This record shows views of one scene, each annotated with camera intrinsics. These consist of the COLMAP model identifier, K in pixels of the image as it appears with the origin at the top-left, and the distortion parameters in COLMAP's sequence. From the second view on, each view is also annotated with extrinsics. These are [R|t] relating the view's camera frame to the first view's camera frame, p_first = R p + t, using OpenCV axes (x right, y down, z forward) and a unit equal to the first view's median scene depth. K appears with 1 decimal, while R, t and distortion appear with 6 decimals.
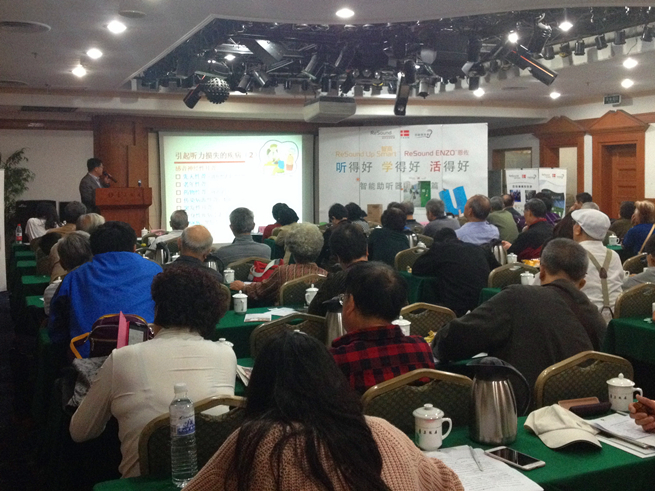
lens RADIAL K [[725.9, 0, 327.3], [0, 725.9, 244.7], [0, 0, 1]] dist [0.033515, 0.000000]
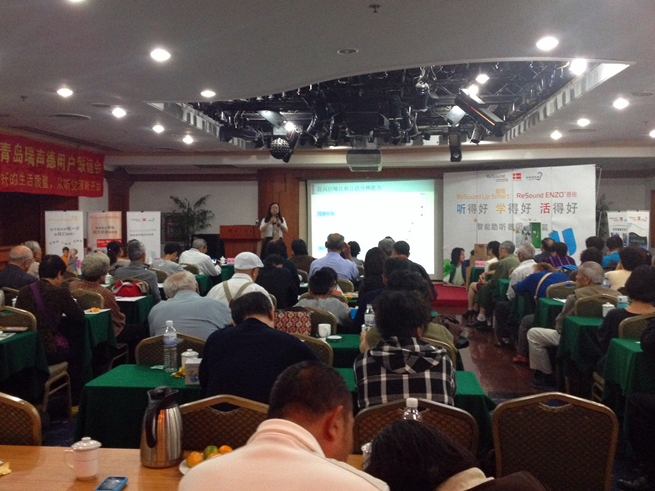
lens RADIAL K [[679.8, 0, 327.4], [0, 679.8, 245.6], [0, 0, 1]] dist [0.042437, 0.000000]
pose [[0.857709, 0.028920, -0.513321, 0.377342], [-0.054178, 0.997942, -0.034303, -0.007084], [0.511273, 0.057232, 0.857511, 0.035005]]
